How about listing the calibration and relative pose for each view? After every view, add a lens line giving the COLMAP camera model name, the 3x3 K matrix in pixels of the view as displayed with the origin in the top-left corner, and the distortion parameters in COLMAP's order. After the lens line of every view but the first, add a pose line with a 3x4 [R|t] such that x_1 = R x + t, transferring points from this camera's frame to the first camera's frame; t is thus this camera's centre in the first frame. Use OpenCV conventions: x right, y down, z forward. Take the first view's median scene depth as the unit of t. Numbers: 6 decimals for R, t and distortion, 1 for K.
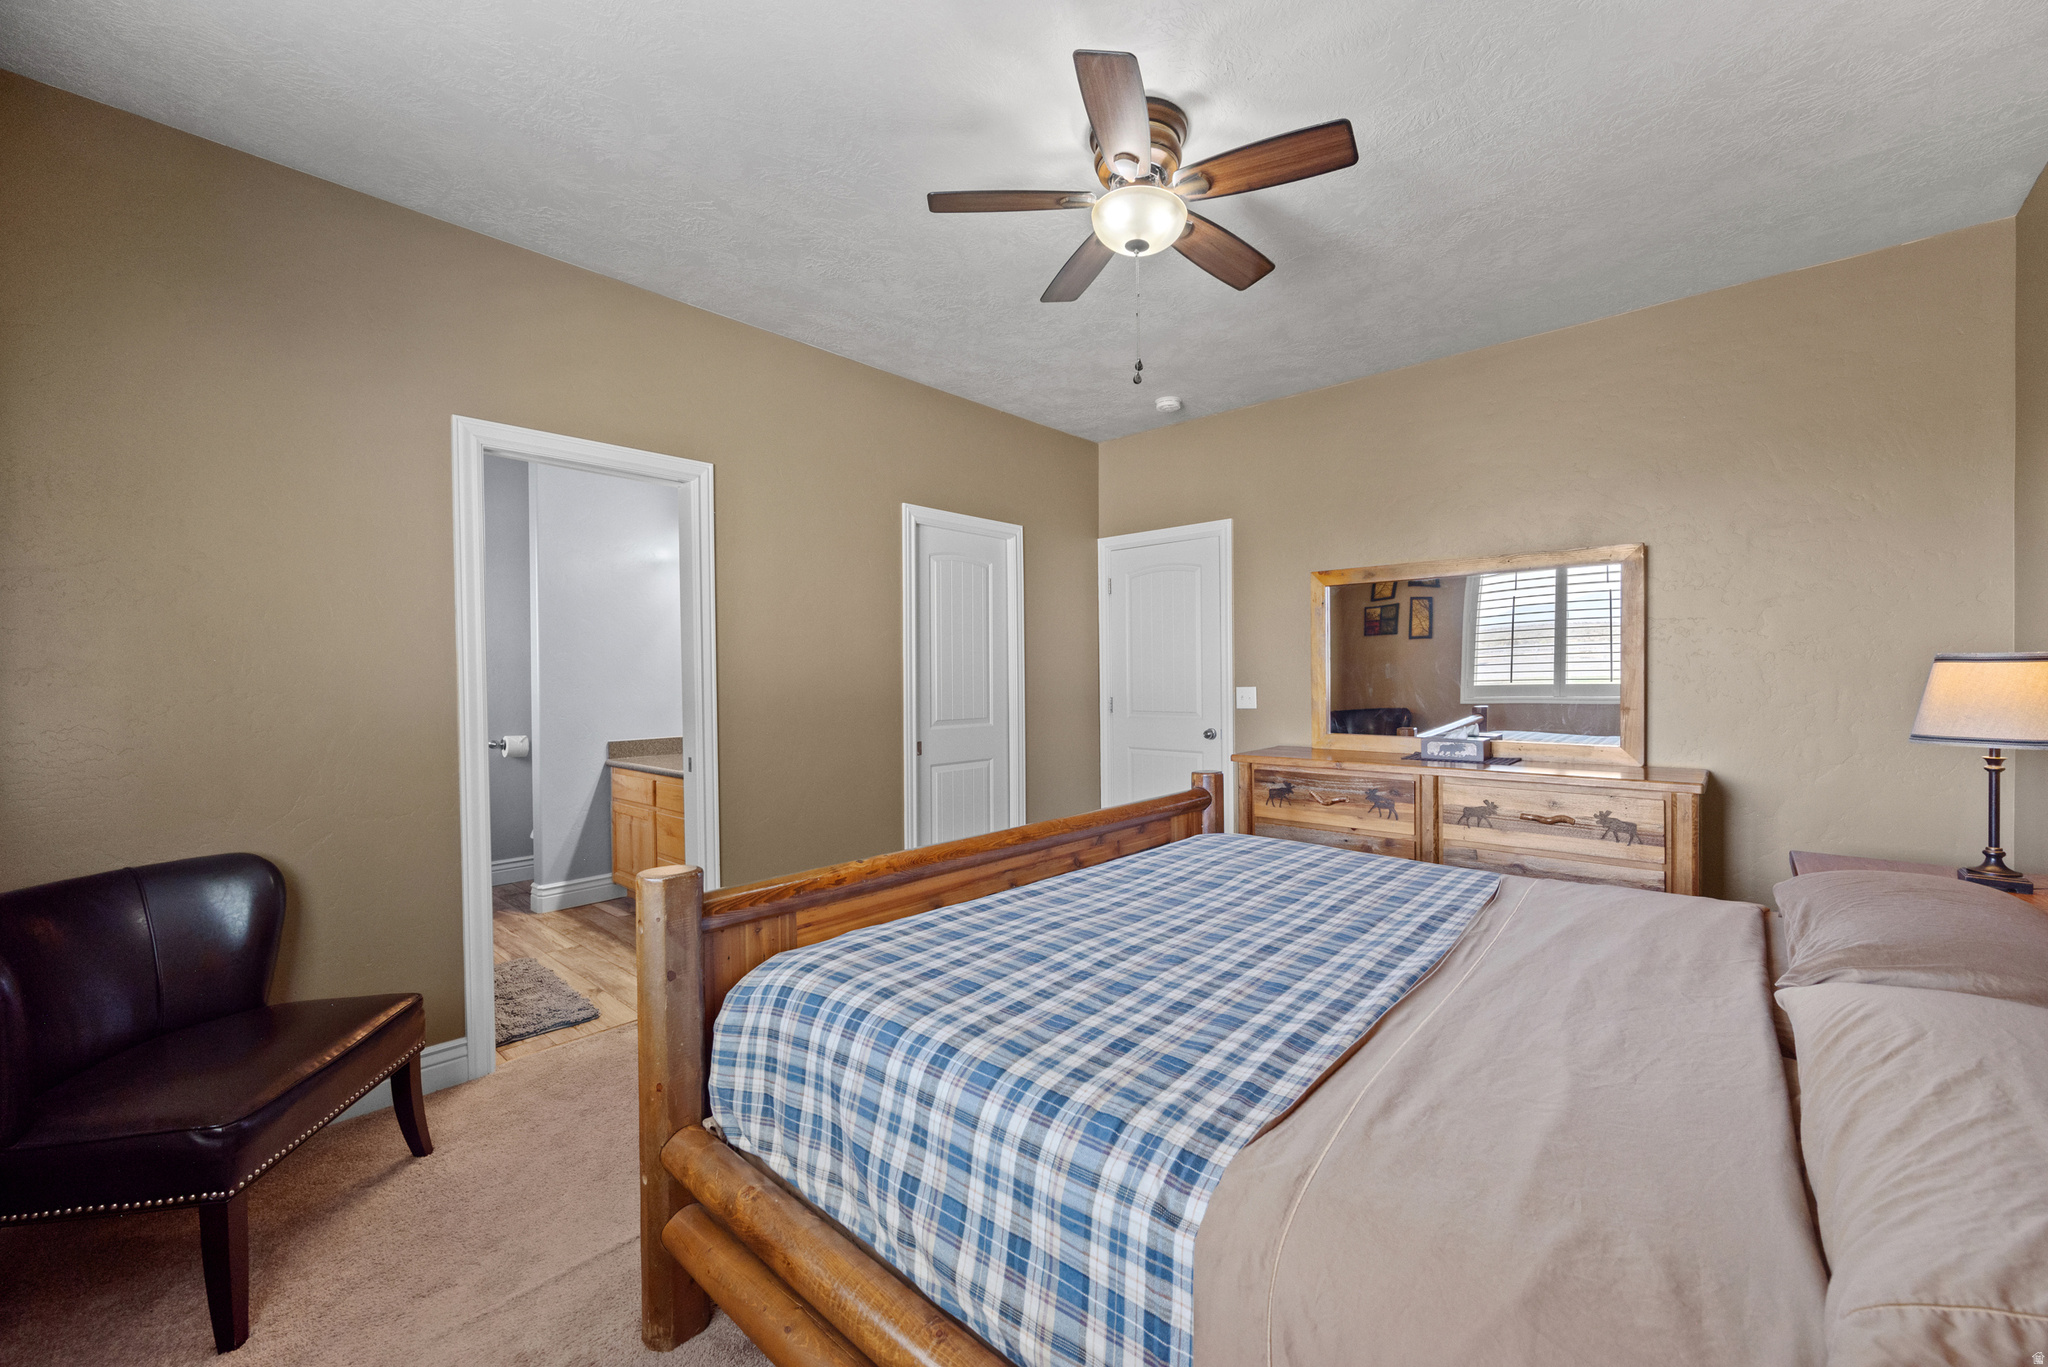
lens RADIAL K [[814.1, 0, 1024.0], [0, 814.1, 683.5], [0, 0, 1]] dist [-0.001371, -0.000103]
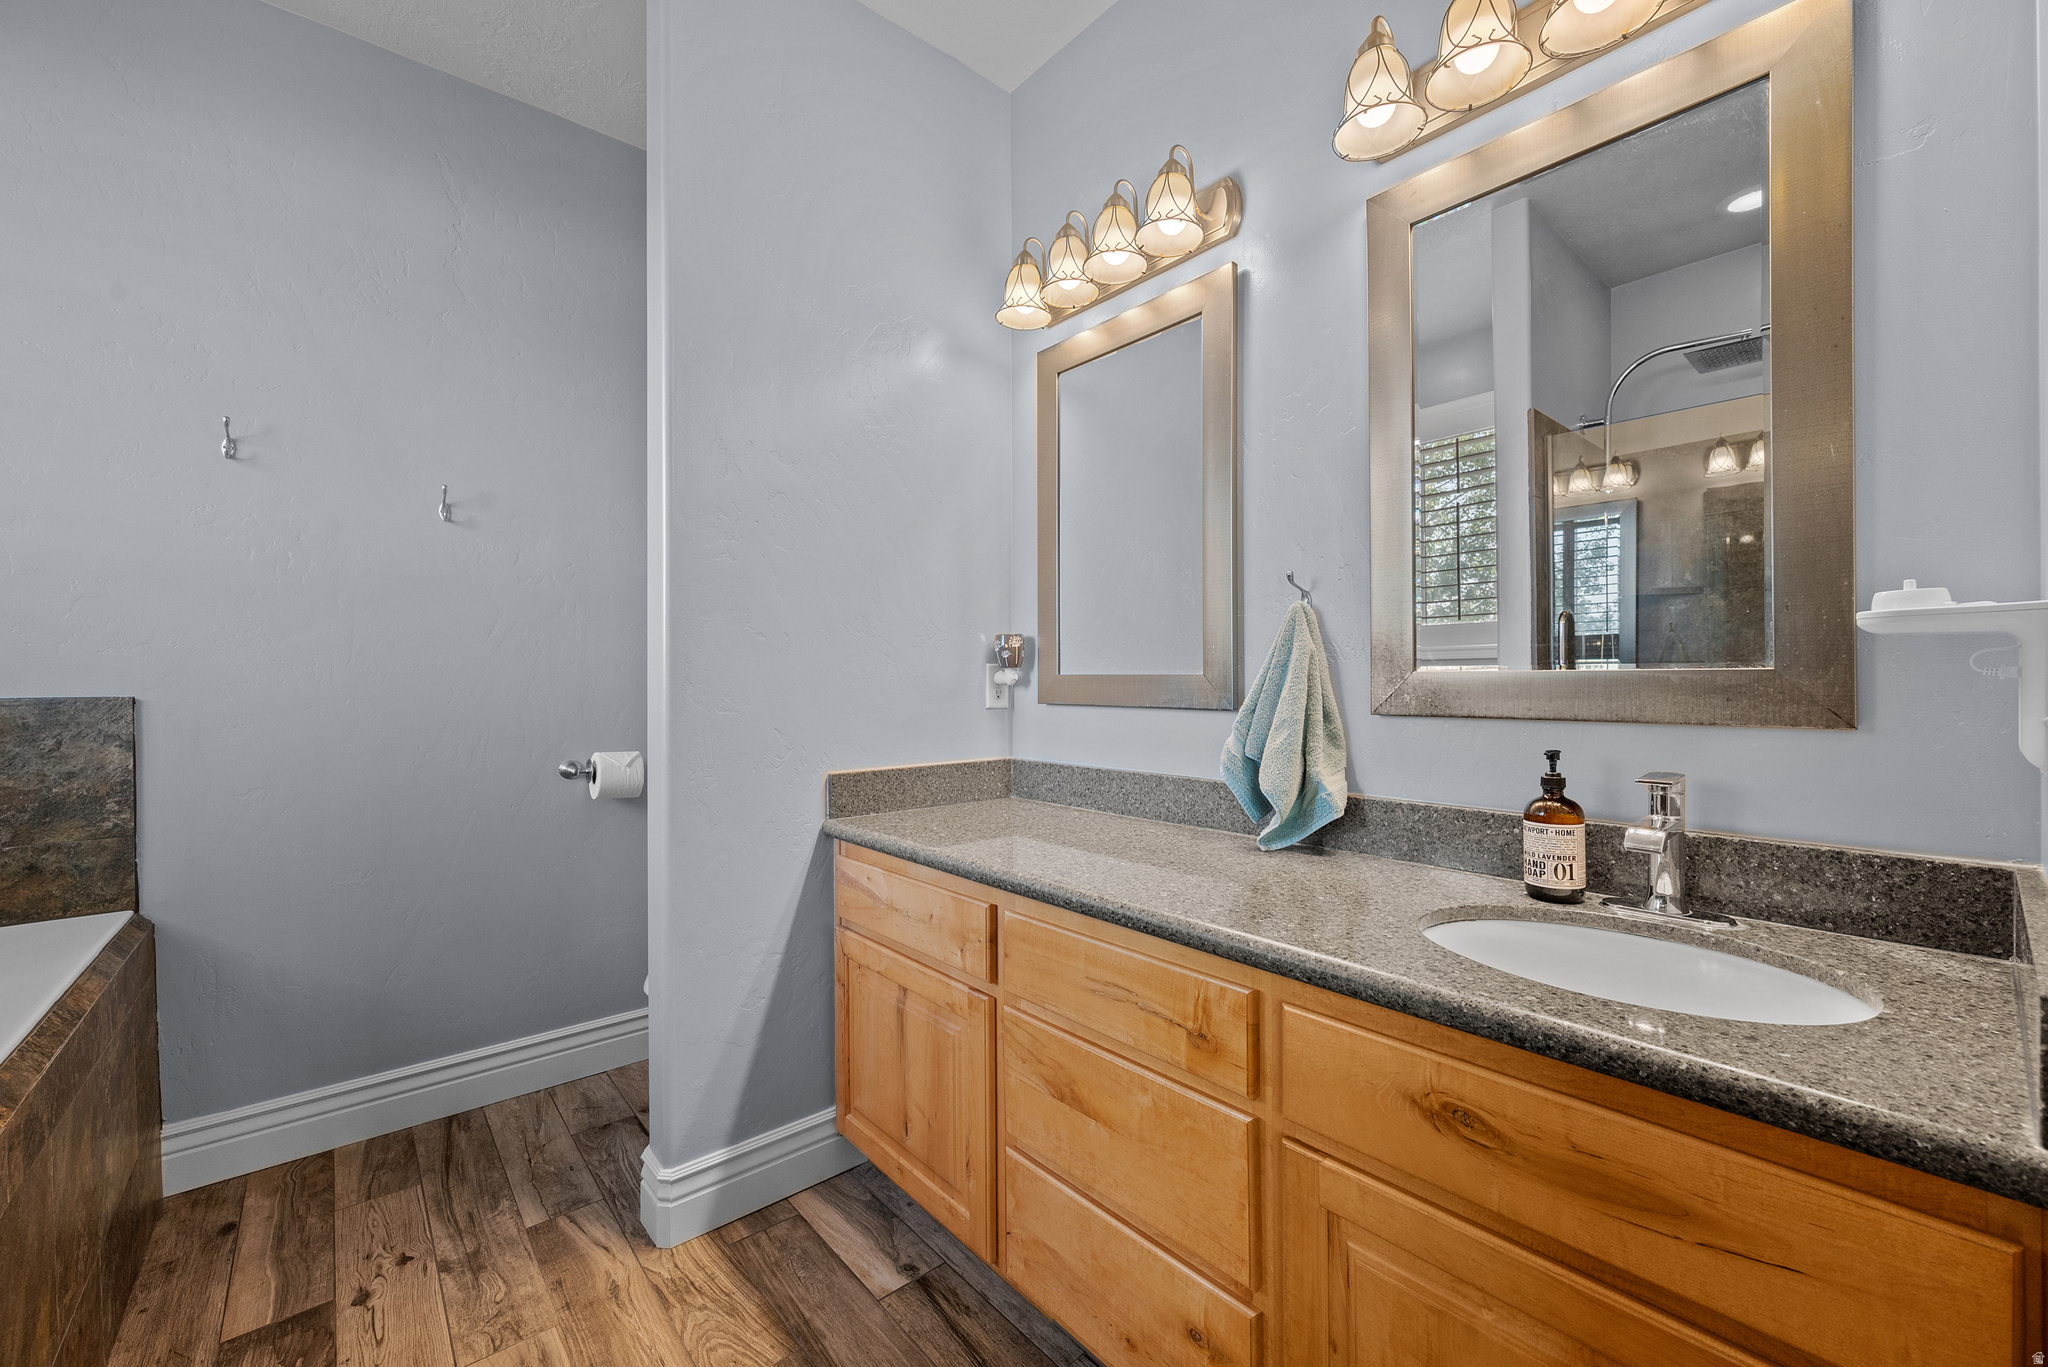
lens RADIAL K [[814.1, 0, 1024.0], [0, 814.1, 683.5], [0, 0, 1]] dist [-0.001371, -0.000103]
pose [[0.992755, -0.000934, -0.120152, -0.371965], [0.000097, 0.999976, -0.006972, 0.030349], [0.120155, 0.006910, 0.992731, 0.624936]]
